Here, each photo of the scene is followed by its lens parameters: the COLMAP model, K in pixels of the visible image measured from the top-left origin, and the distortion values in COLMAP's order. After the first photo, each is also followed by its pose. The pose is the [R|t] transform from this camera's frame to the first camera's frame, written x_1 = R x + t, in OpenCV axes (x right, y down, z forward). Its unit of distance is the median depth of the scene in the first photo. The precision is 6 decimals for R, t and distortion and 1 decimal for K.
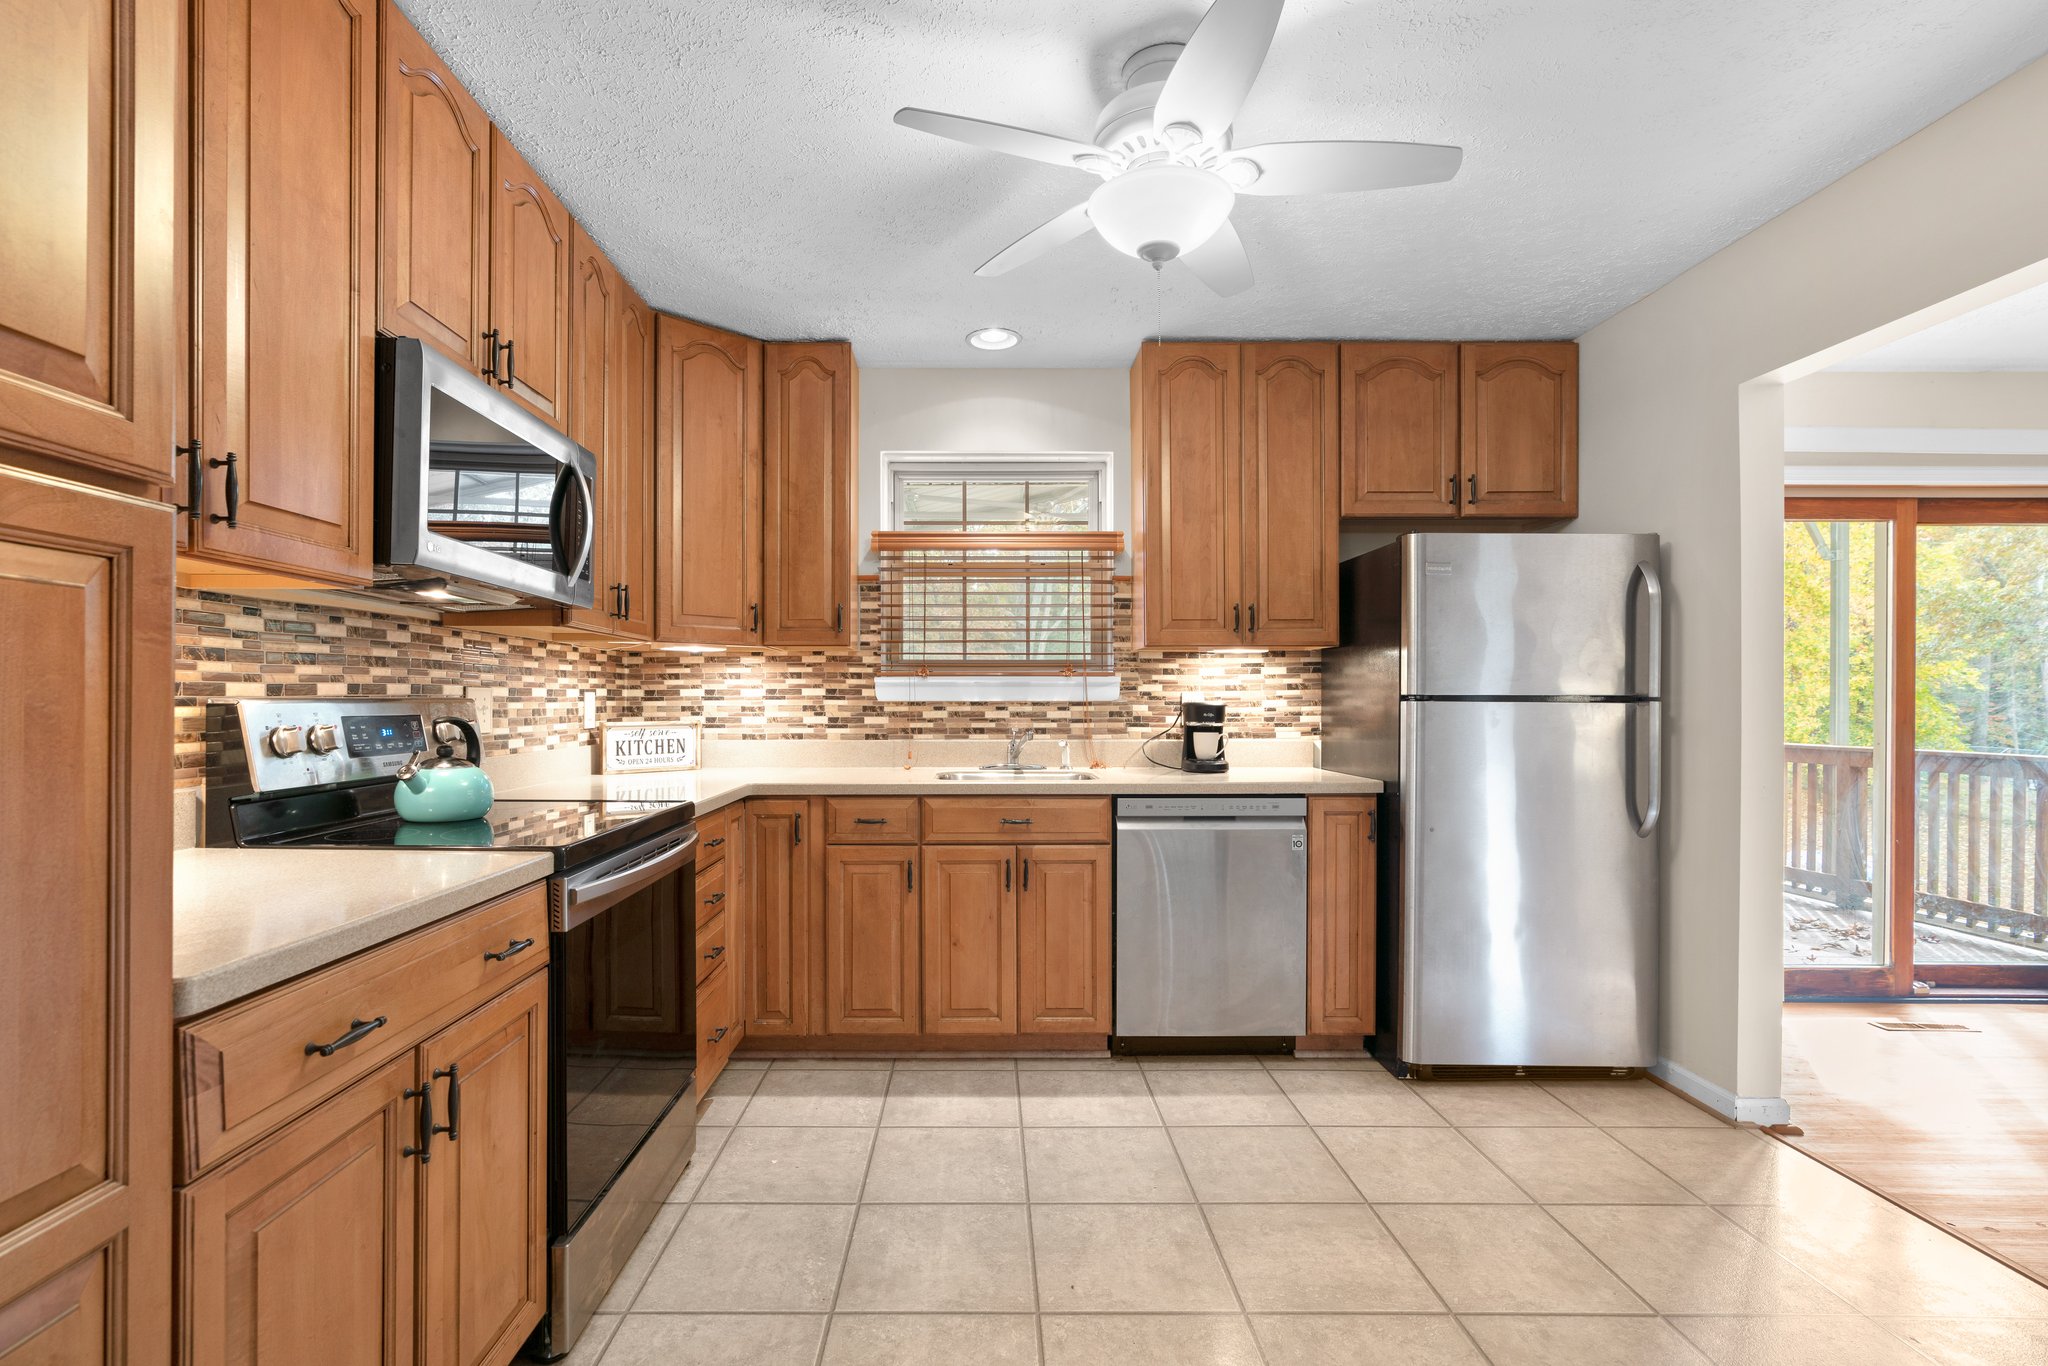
lens RADIAL K [[924.1, 0, 1012.6], [0, 924.1, 699.4], [0, 0, 1]] dist [-0.005477, -0.000029]
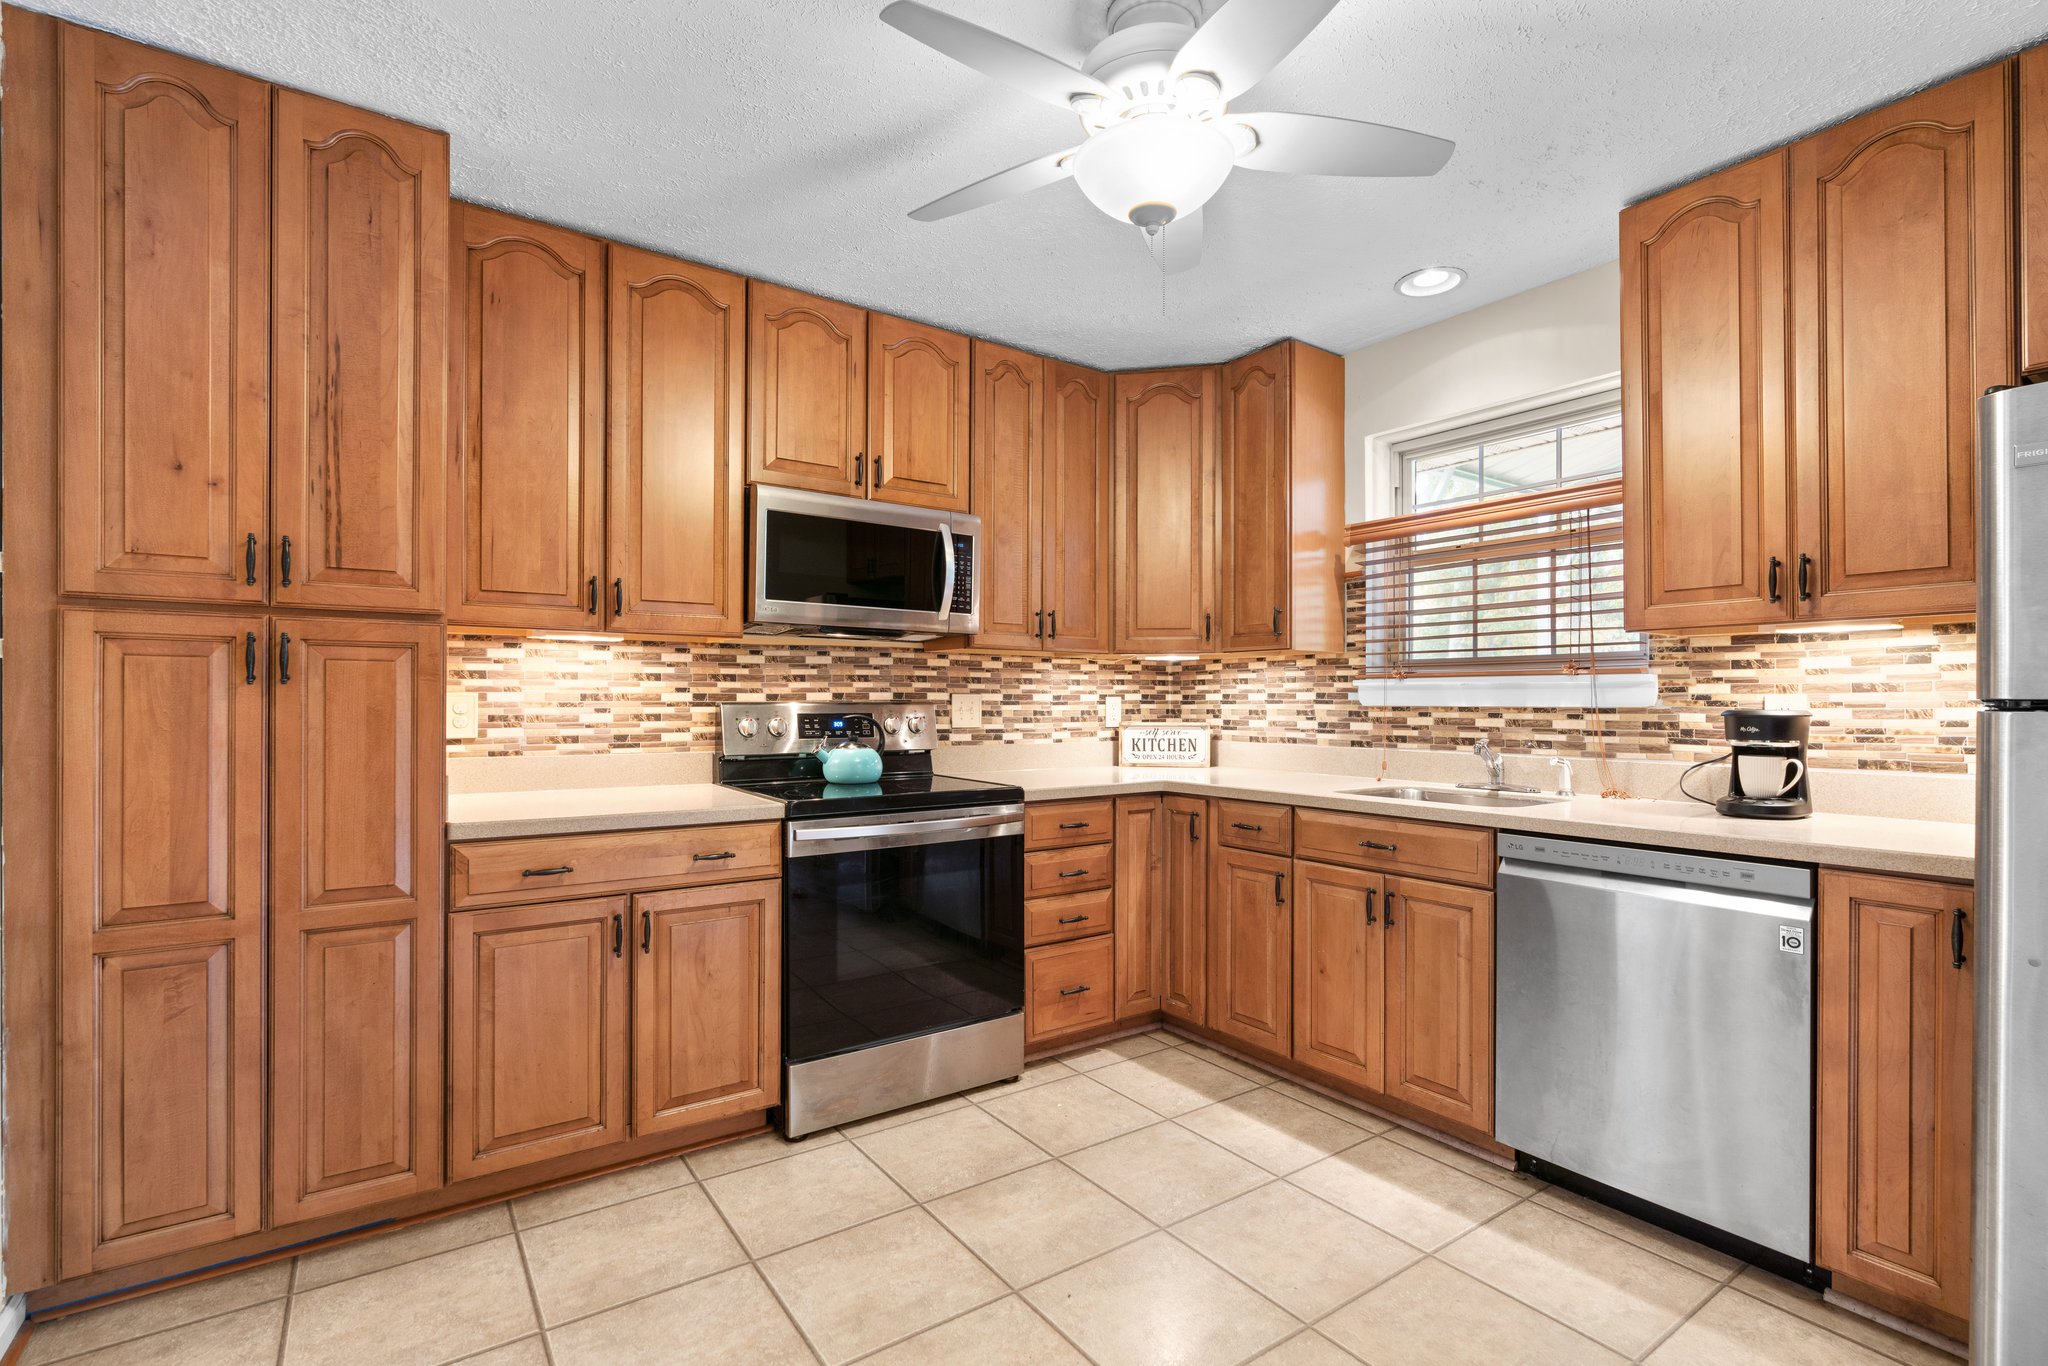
lens RADIAL K [[939.3, 0, 1049.1], [0, 939.3, 695.2], [0, 0, 1]] dist [-0.002117, 0.005877]
pose [[0.584354, -0.003452, -0.811492, 0.483818], [-0.002474, 0.999979, -0.006035, -0.002602], [0.811495, 0.005534, 0.584333, 0.212451]]
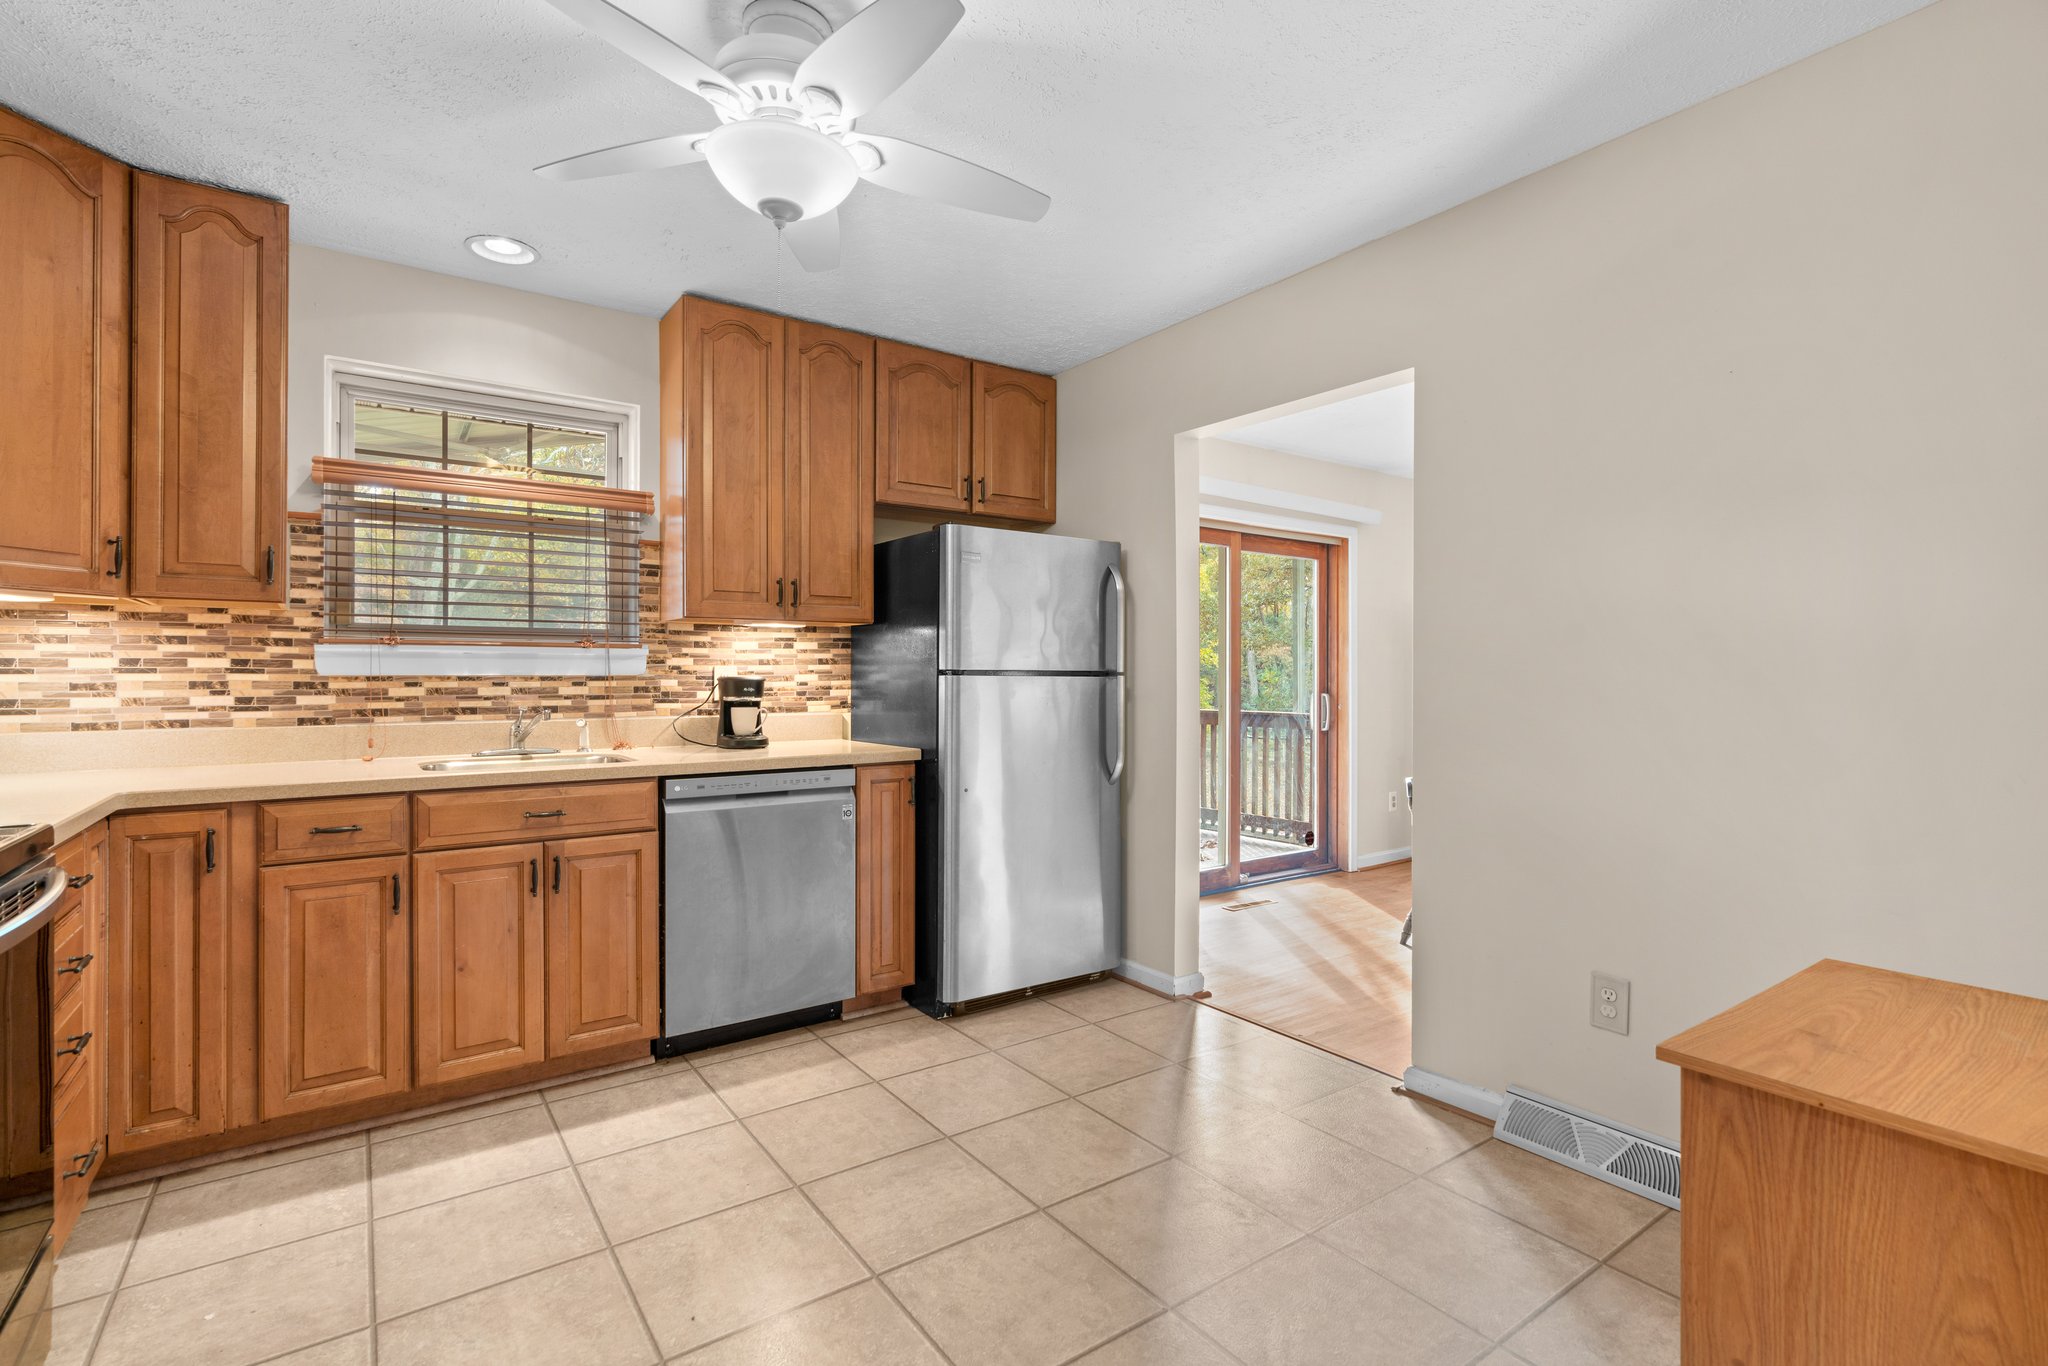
lens RADIAL K [[909.9, 0, 1027.8], [0, 909.9, 668.9], [0, 0, 1]] dist [-0.019767, 0.009593]
pose [[0.823407, 0.004294, 0.567435, -0.094542], [-0.000452, 0.999976, -0.006910, 0.001496], [-0.567451, 0.005433, 0.823389, 0.042450]]
